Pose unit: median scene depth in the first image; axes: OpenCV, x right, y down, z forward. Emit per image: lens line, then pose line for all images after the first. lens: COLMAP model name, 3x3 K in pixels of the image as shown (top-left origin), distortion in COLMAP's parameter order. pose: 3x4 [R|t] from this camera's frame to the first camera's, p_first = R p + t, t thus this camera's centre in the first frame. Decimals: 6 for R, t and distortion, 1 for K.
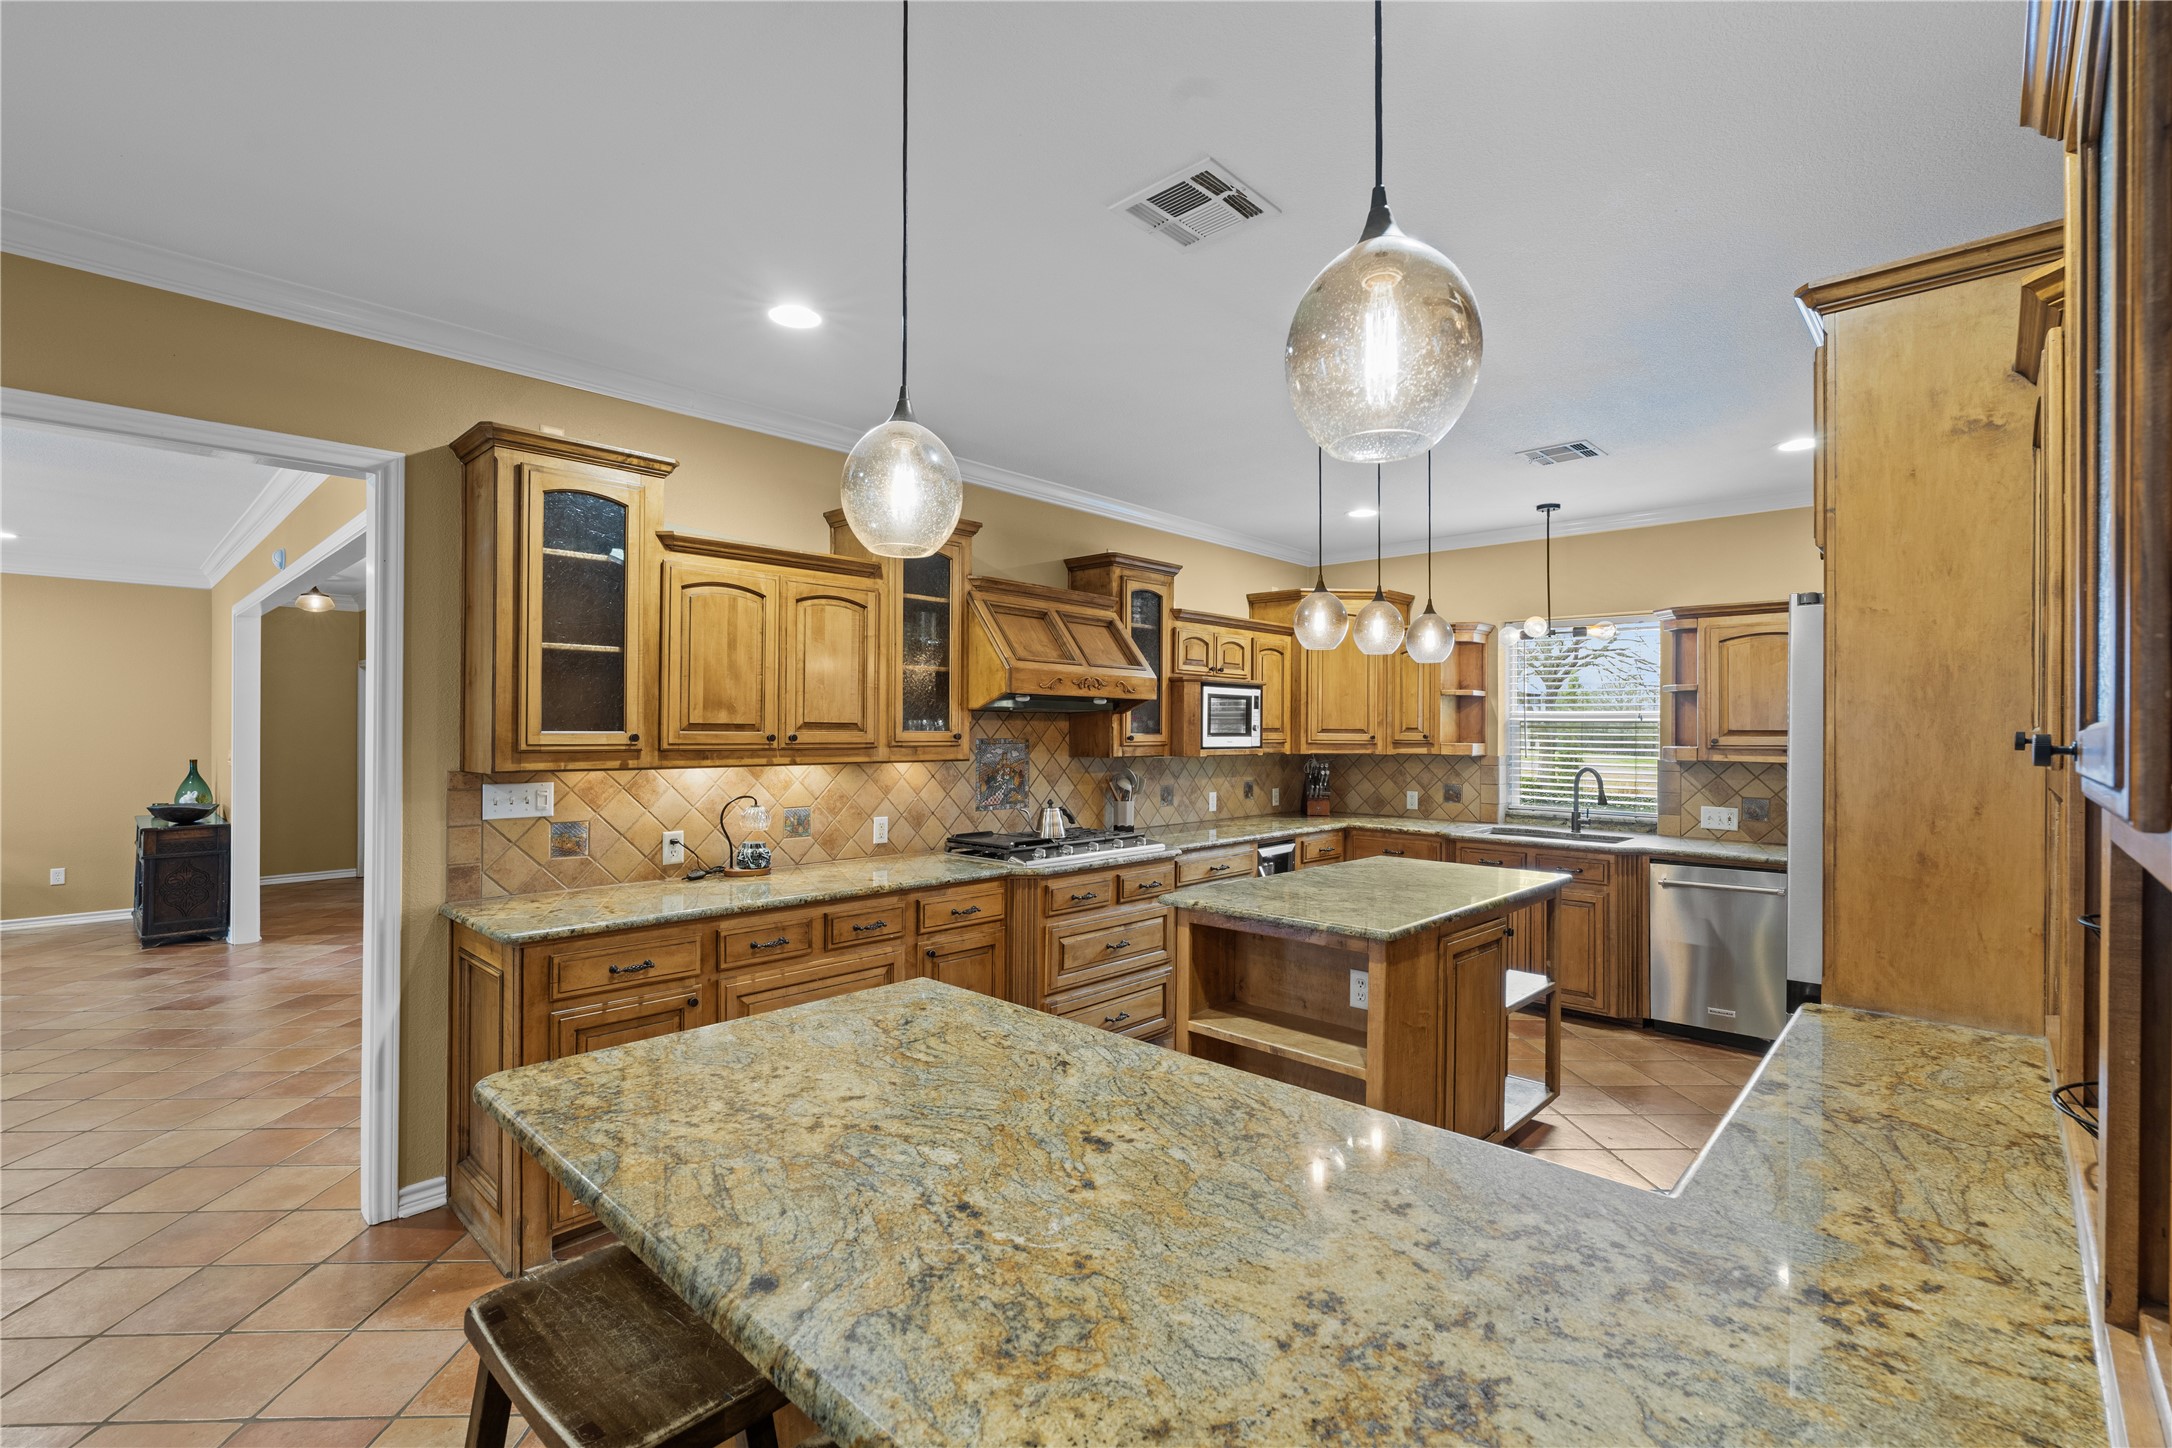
lens RADIAL K [[970.0, 0, 1094.1], [0, 970.0, 725.7], [0, 0, 1]] dist [-0.007216, 0.000933]
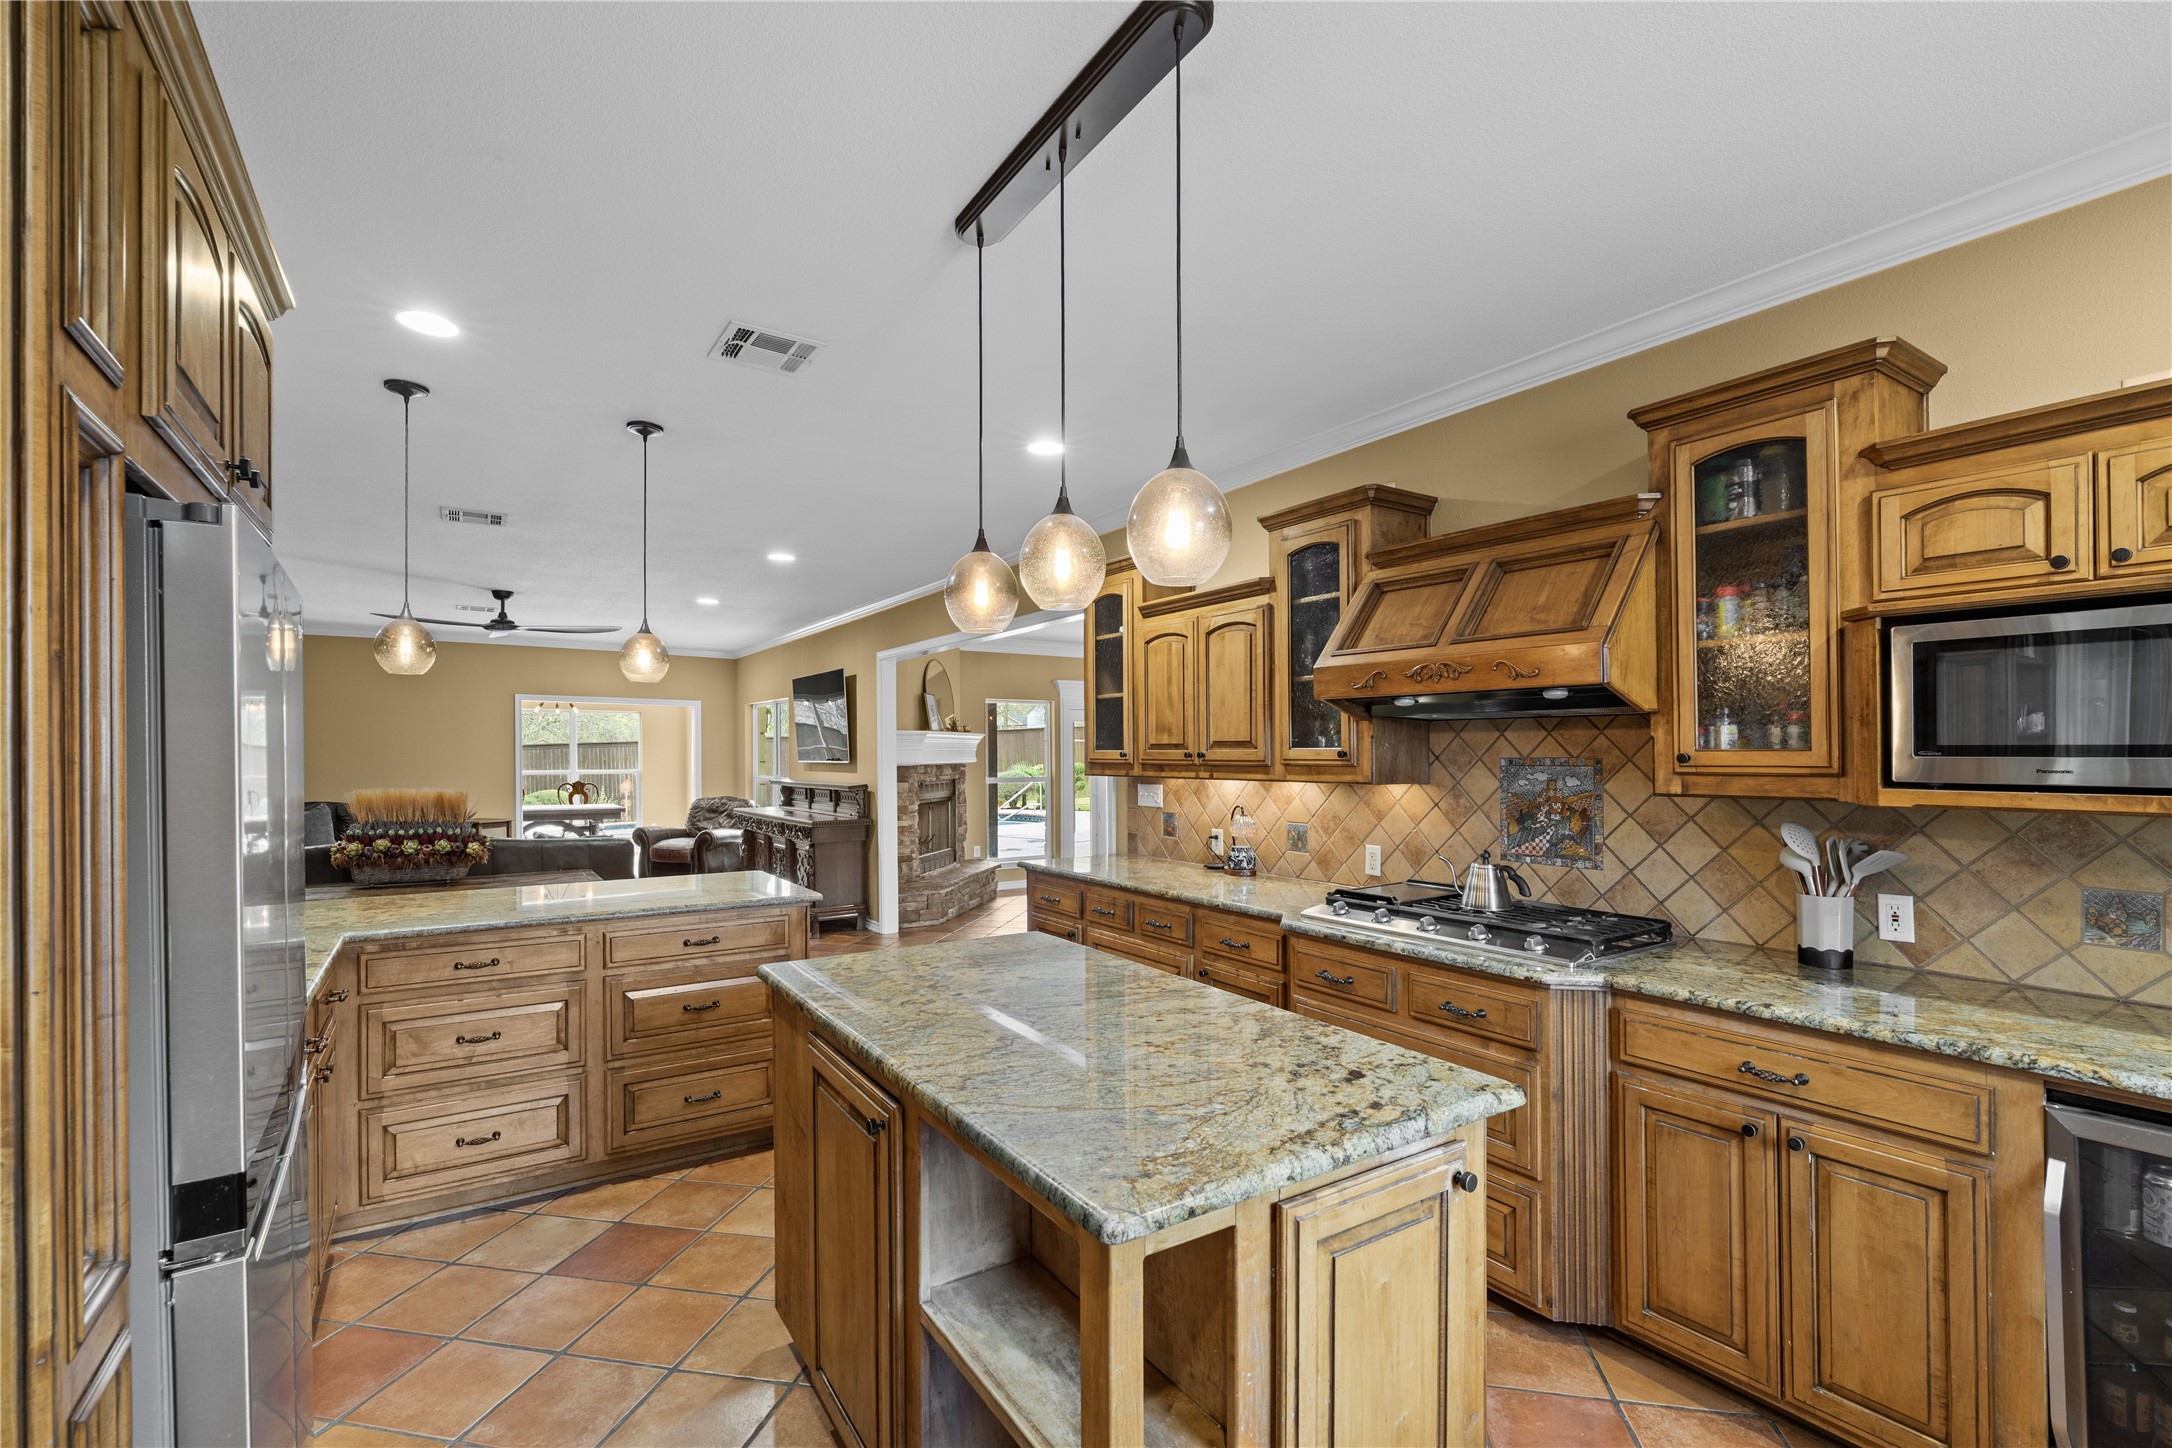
lens RADIAL K [[970.0, 0, 1069.6], [0, 970.0, 740.7], [0, 0, 1]] dist [-0.007216, 0.000933]
pose [[-0.244281, -0.013436, -0.969611, 0.776786], [0.007237, 0.999851, -0.015678, 0.011277], [0.969677, -0.010847, -0.244148, 1.037365]]
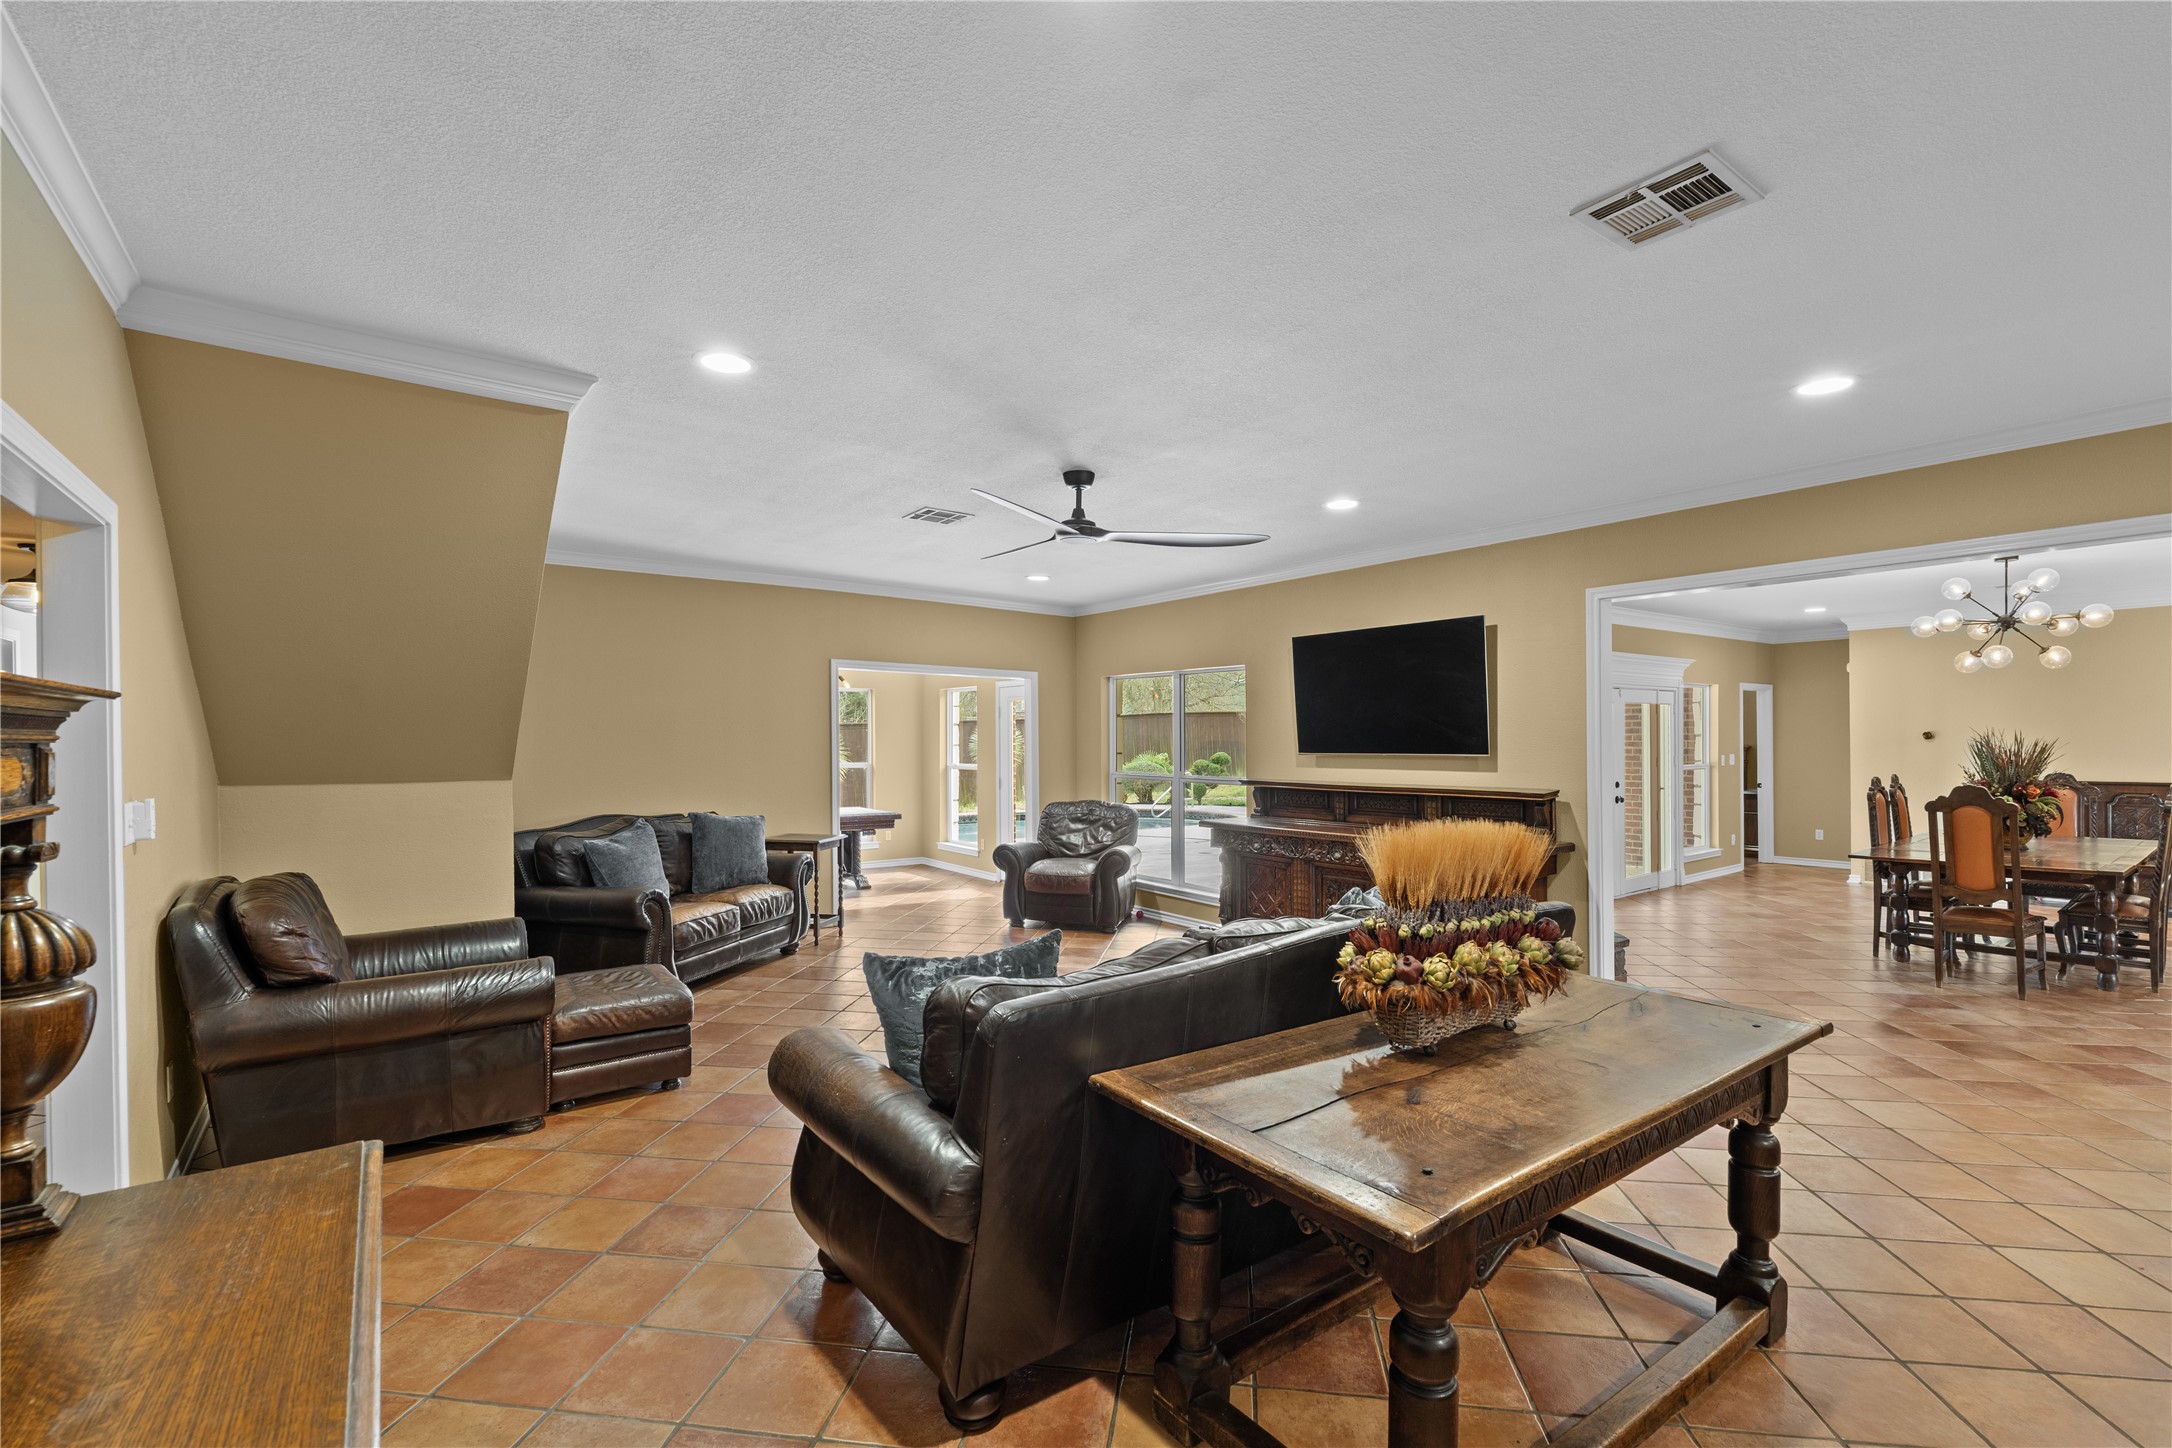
lens RADIAL K [[970.0, 0, 1085.8], [0, 970.0, 737.3], [0, 0, 1]] dist [-0.007216, 0.000933]
pose [[-0.177393, -0.004600, -0.984129, 0.316143], [0.008975, 0.999940, -0.006291, -0.001090], [0.984099, -0.009949, -0.177341, -0.341509]]
